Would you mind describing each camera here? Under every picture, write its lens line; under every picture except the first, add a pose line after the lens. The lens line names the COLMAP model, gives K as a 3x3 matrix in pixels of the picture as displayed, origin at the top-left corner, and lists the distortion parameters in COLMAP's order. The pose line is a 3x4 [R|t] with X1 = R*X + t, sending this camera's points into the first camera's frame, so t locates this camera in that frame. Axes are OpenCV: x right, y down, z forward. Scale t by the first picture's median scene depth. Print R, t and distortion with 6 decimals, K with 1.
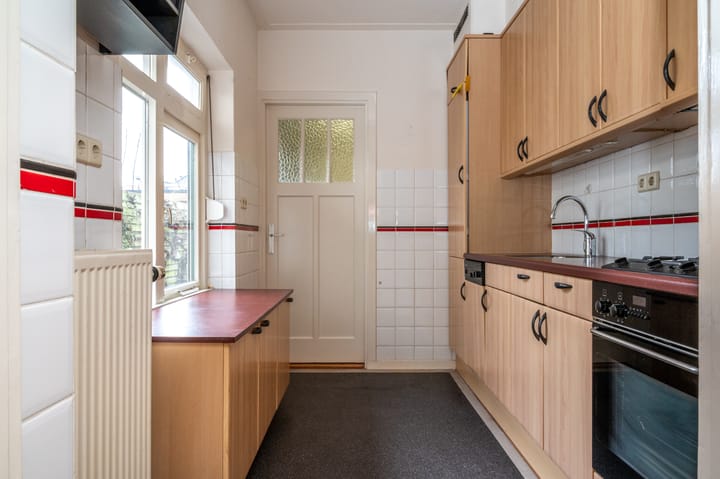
lens RADIAL K [[493.7, 0, 345.0], [0, 493.7, 237.5], [0, 0, 1]] dist [-0.001613, 0.001274]
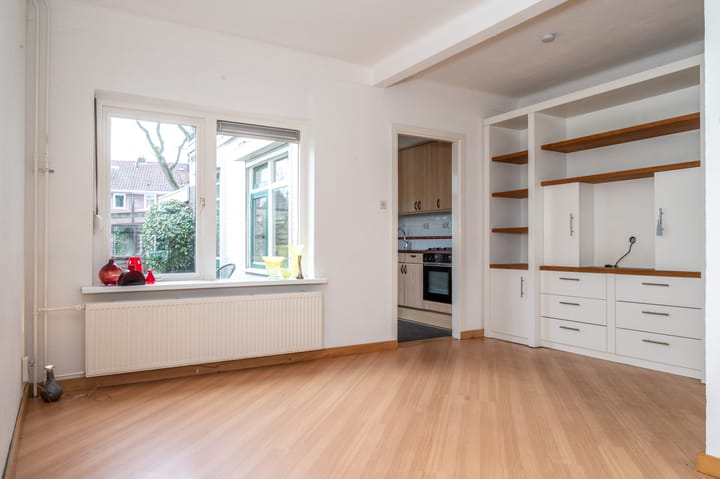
lens RADIAL K [[493.7, 0, 345.0], [0, 493.7, 237.5], [0, 0, 1]] dist [-0.001613, 0.001274]
pose [[0.854172, 0.006264, 0.519952, -1.896997], [-0.002562, 0.999966, -0.007839, -0.009782], [-0.519984, 0.005364, 0.854159, -1.866779]]
